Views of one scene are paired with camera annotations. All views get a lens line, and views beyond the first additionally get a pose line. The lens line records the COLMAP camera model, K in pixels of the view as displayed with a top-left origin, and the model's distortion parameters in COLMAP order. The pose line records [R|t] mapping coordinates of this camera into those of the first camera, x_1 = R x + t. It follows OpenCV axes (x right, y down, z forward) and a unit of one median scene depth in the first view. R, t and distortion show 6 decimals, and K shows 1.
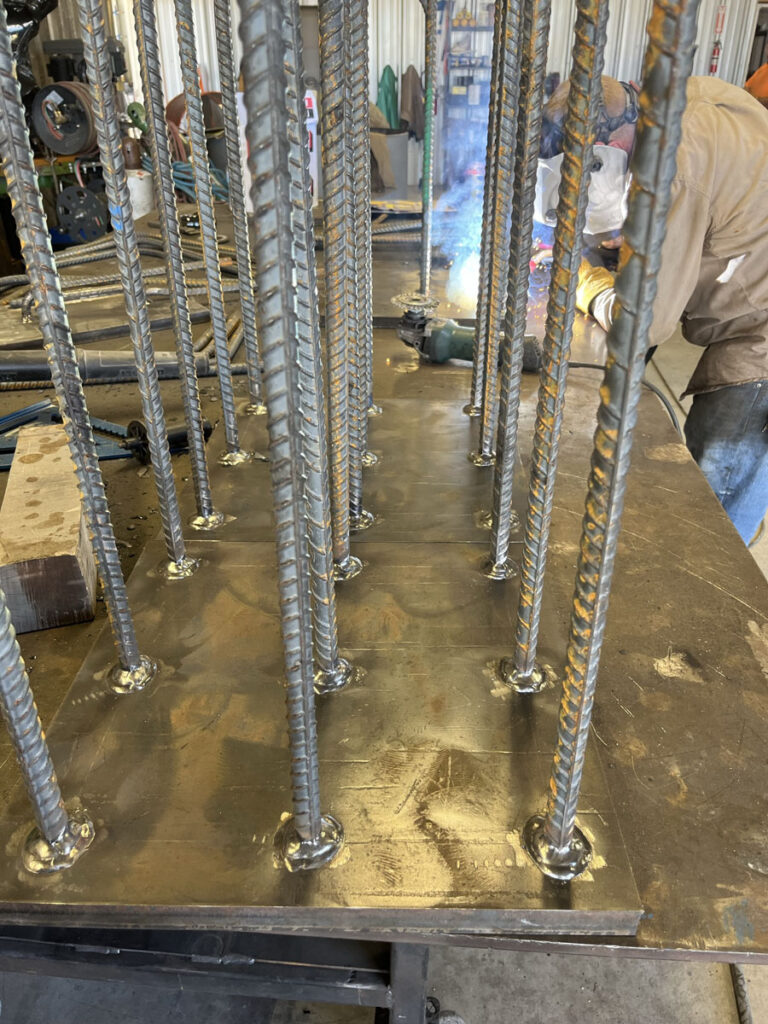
lens RADIAL K [[778.5, 0, 380.7], [0, 778.5, 513.8], [0, 0, 1]] dist [0.053373, -0.075802]
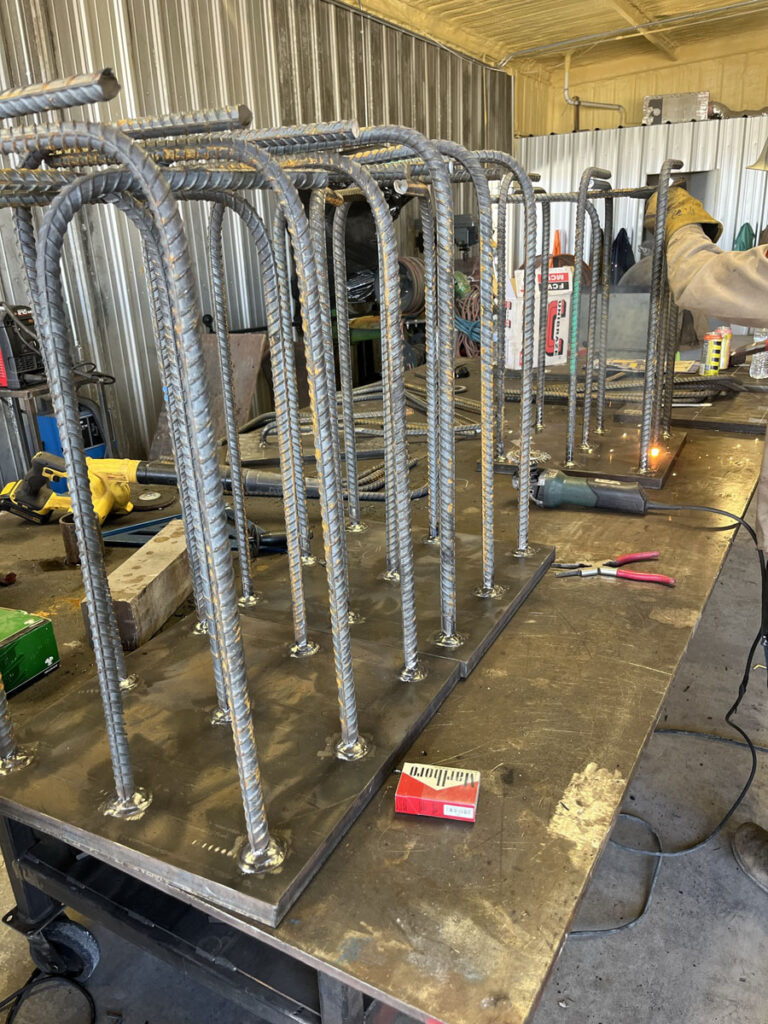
lens RADIAL K [[778.5, 0, 388.6], [0, 778.5, 514.7], [0, 0, 1]] dist [0.053373, -0.075802]
pose [[0.899792, 0.114785, -0.420950, 0.485913], [-0.181055, 0.976017, -0.120868, -0.014818], [0.396980, 0.184971, 0.898995, -0.132448]]
